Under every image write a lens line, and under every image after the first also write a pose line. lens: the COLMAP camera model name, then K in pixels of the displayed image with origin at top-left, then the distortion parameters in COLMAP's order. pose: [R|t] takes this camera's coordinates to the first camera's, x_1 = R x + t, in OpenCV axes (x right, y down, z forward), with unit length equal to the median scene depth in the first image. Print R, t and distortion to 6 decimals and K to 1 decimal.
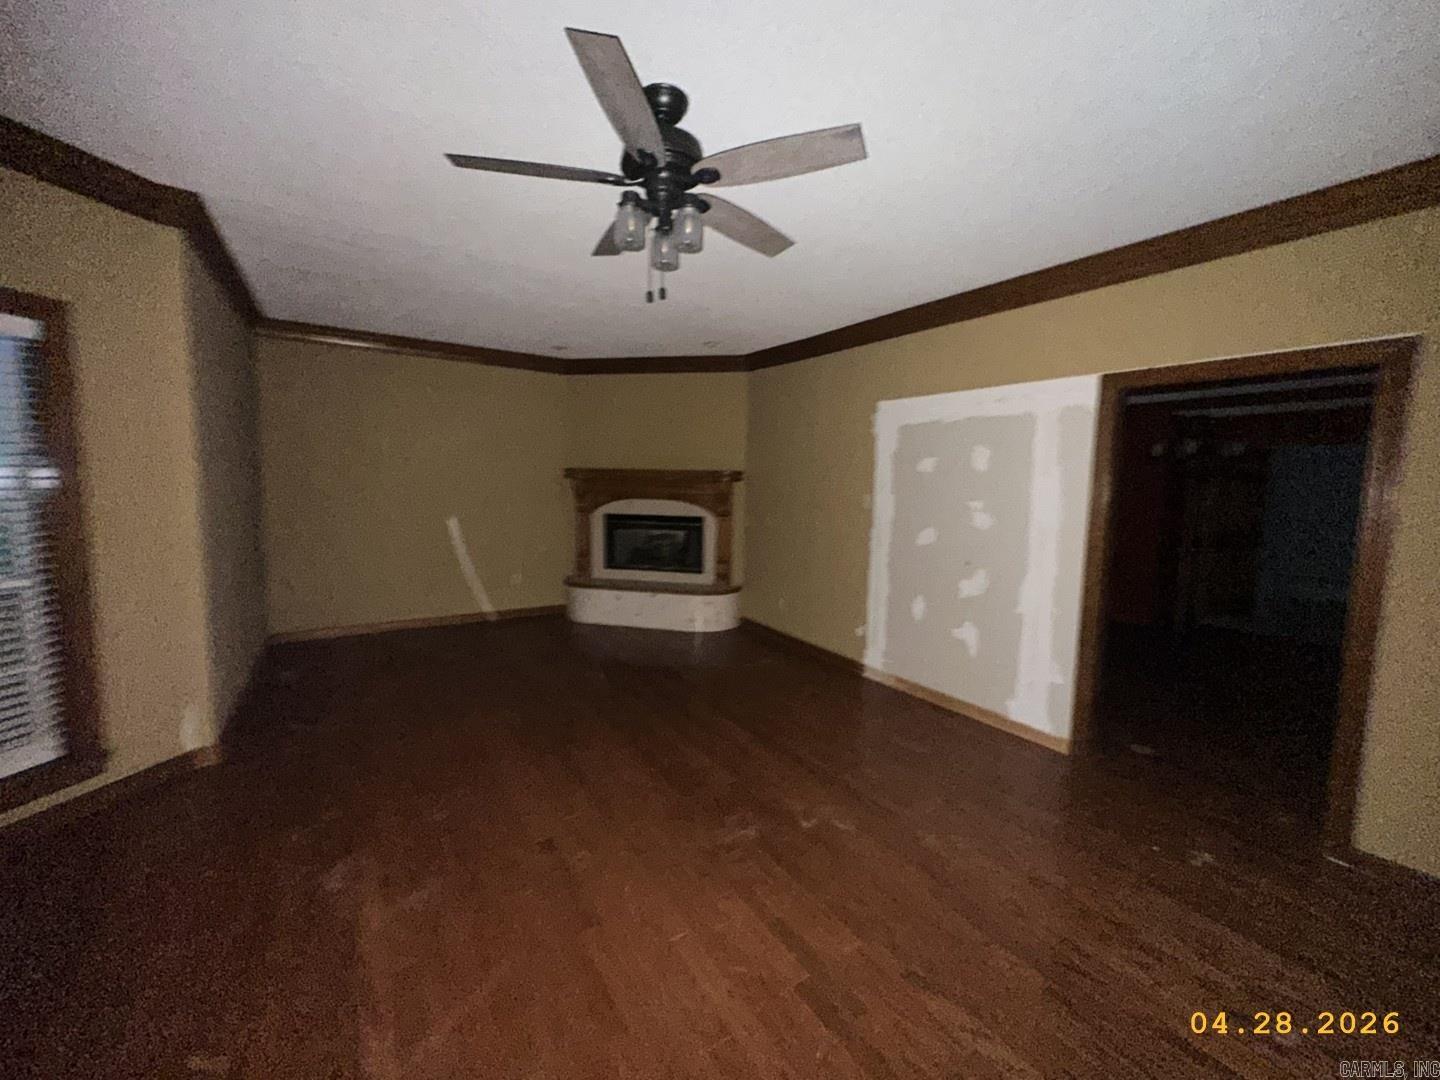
lens RADIAL K [[571.2, 0, 722.1], [0, 571.2, 535.7], [0, 0, 1]] dist [0.001995, -0.000232]
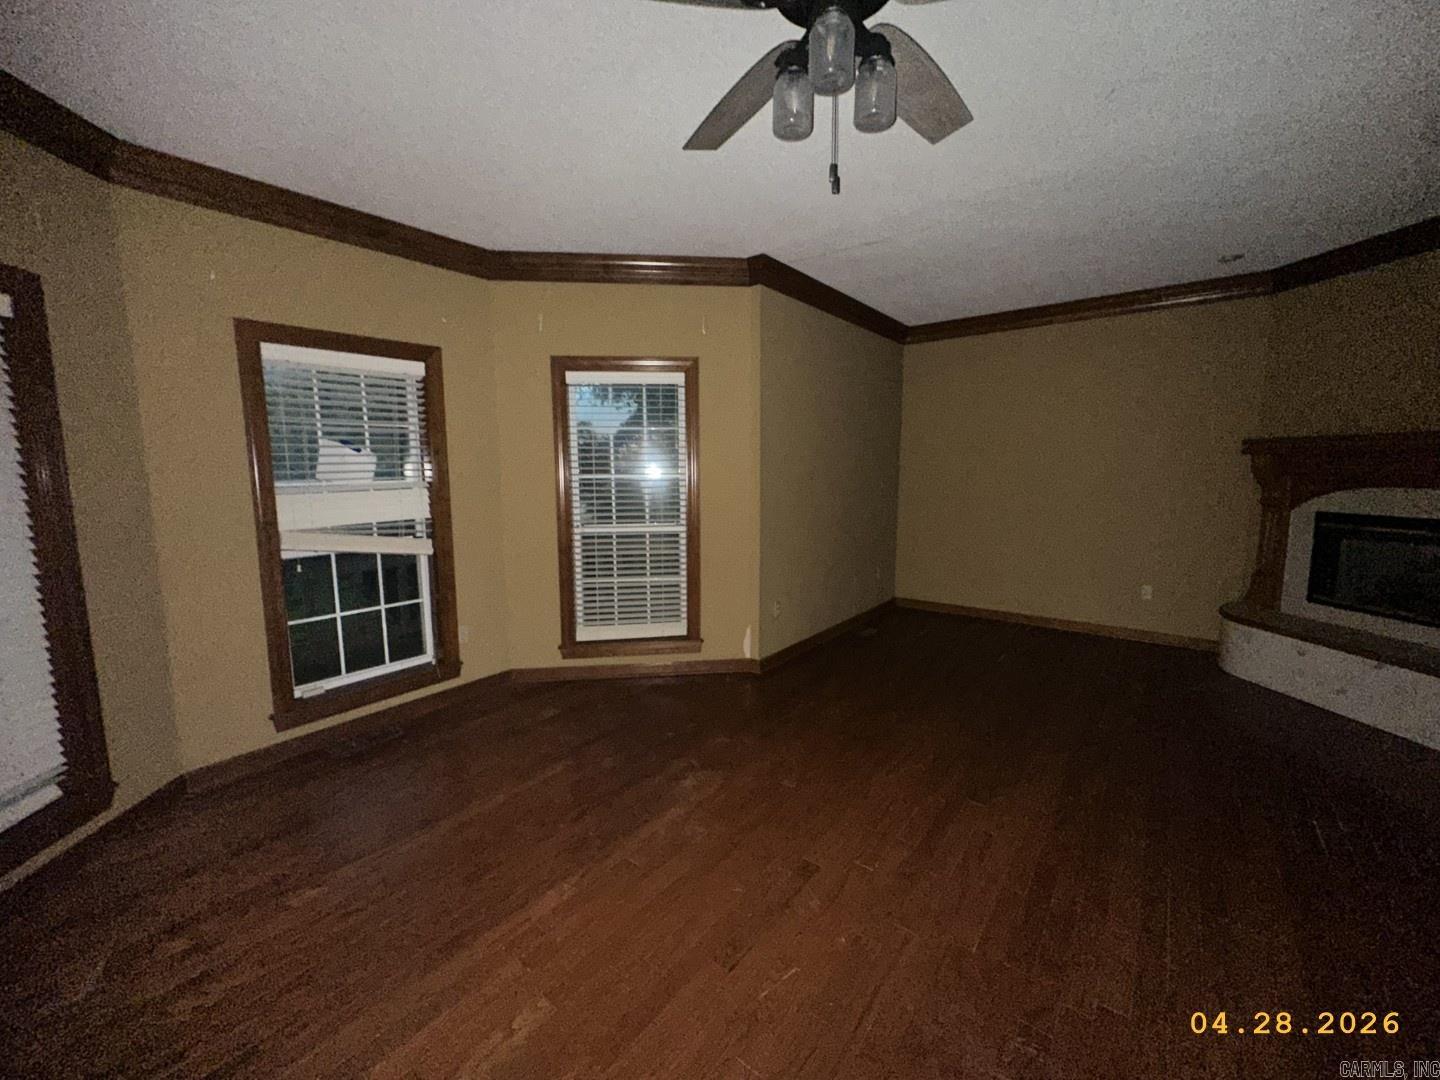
lens RADIAL K [[571.2, 0, 722.1], [0, 571.2, 535.7], [0, 0, 1]] dist [0.001995, -0.000232]
pose [[0.319178, 0.082696, -0.944080, 0.182065], [-0.073161, 0.995363, 0.062453, -0.005034], [0.944867, 0.049136, 0.323748, 0.238519]]
